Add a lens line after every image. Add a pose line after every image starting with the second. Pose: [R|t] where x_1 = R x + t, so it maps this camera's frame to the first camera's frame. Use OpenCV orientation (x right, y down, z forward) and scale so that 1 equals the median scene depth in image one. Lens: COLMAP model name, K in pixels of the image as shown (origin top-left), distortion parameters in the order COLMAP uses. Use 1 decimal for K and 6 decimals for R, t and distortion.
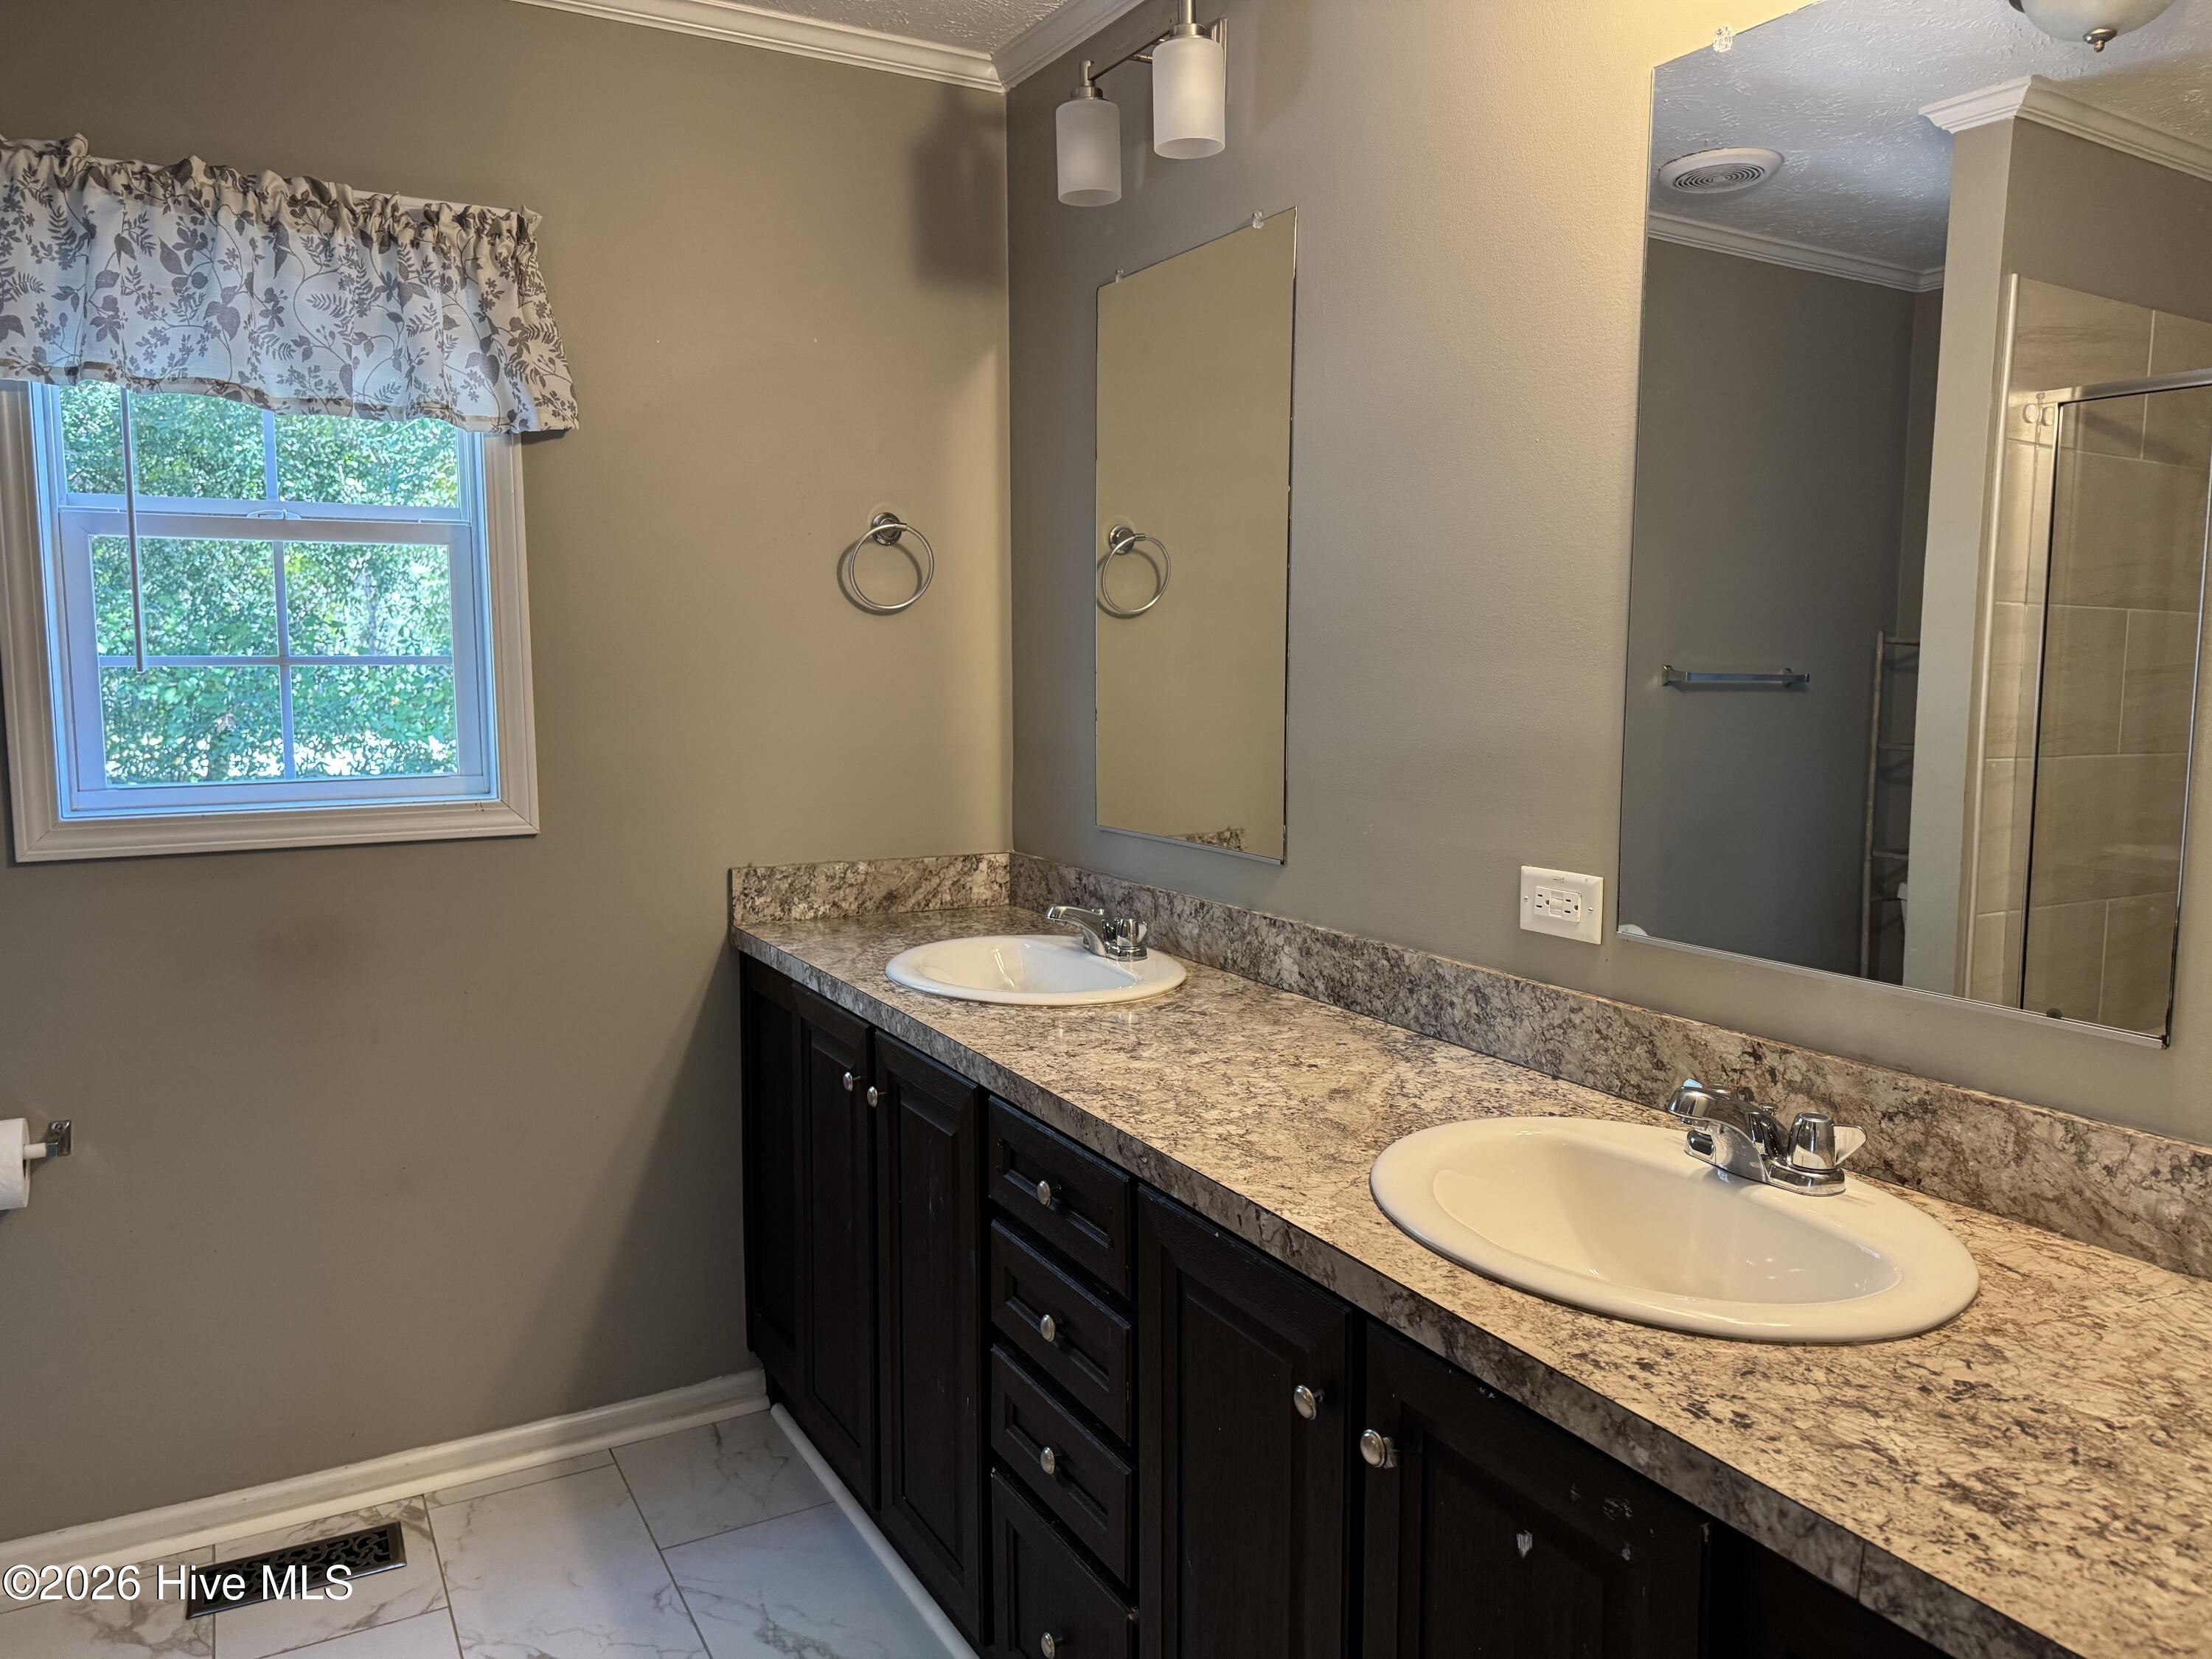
lens RADIAL K [[1558.6, 0, 1092.8], [0, 1558.6, 829.3], [0, 0, 1]] dist [0.023195, -0.027607]
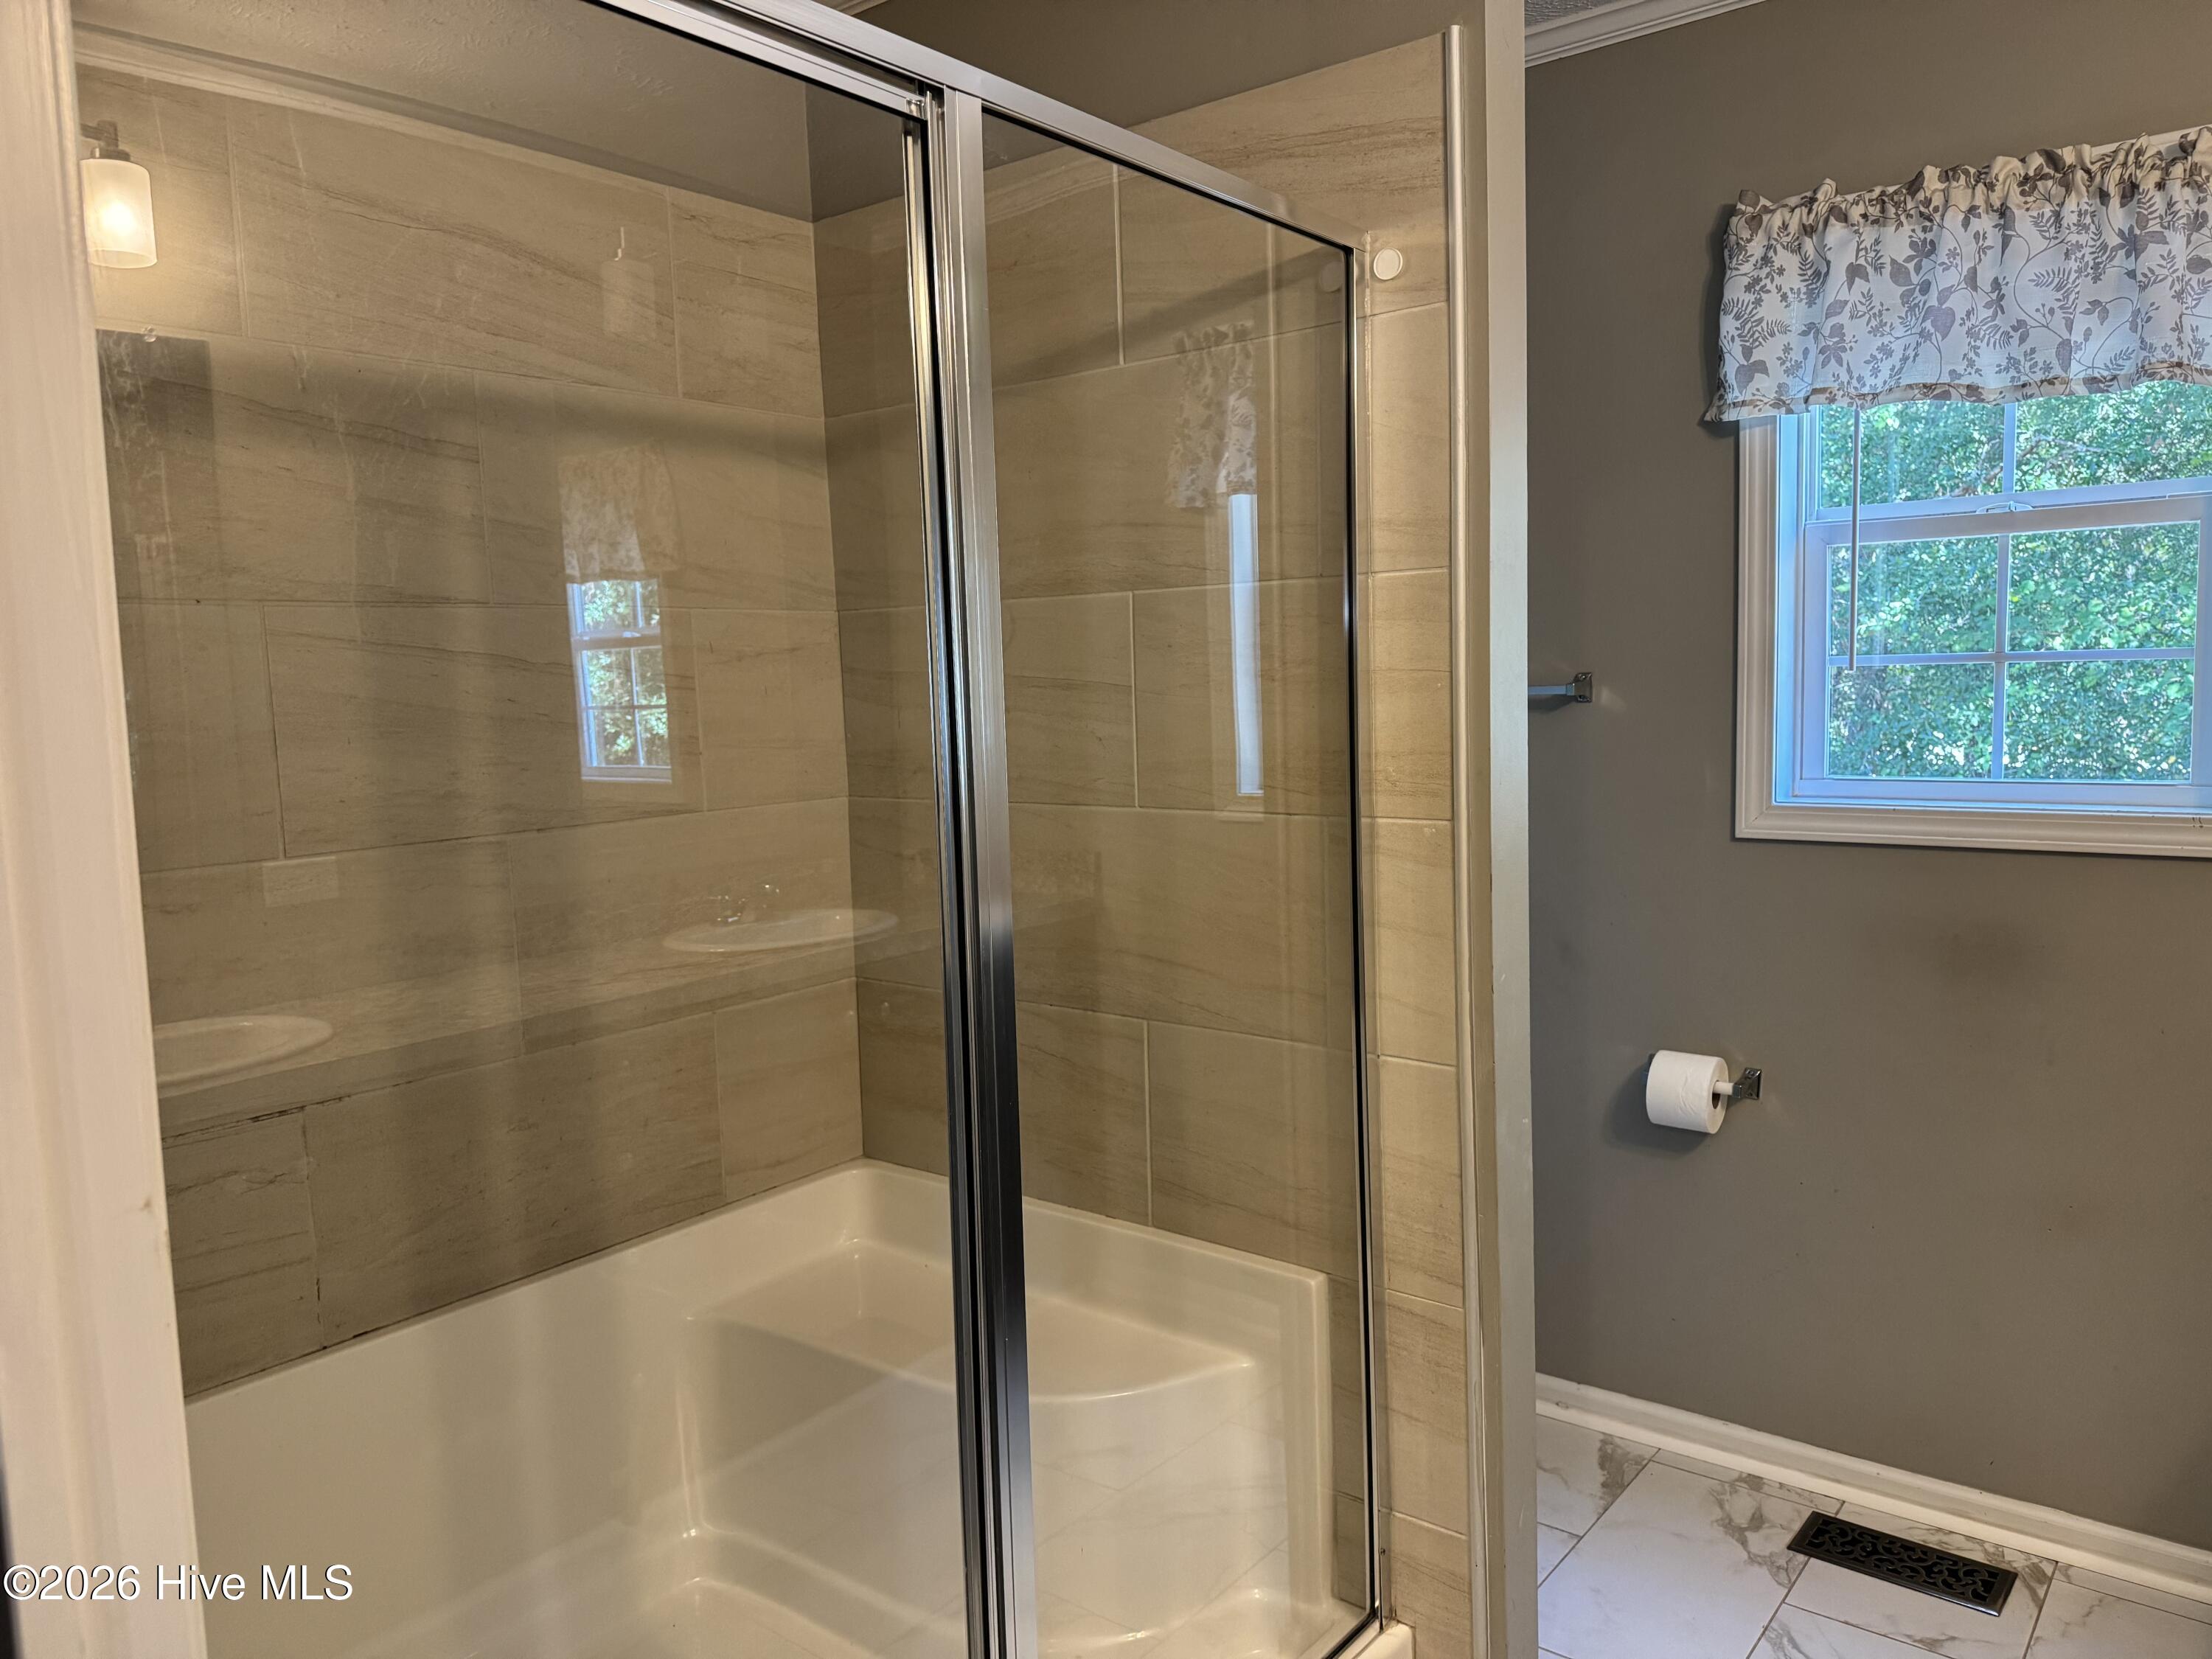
lens RADIAL K [[1549.4, 0, 1106.8], [0, 1549.4, 836.3], [0, 0, 1]] dist [0.019717, -0.023555]
pose [[0.384559, 0.088114, -0.918885, 0.187936], [-0.079203, 0.994913, 0.062258, -0.014281], [0.919696, 0.048836, 0.389582, 0.128148]]
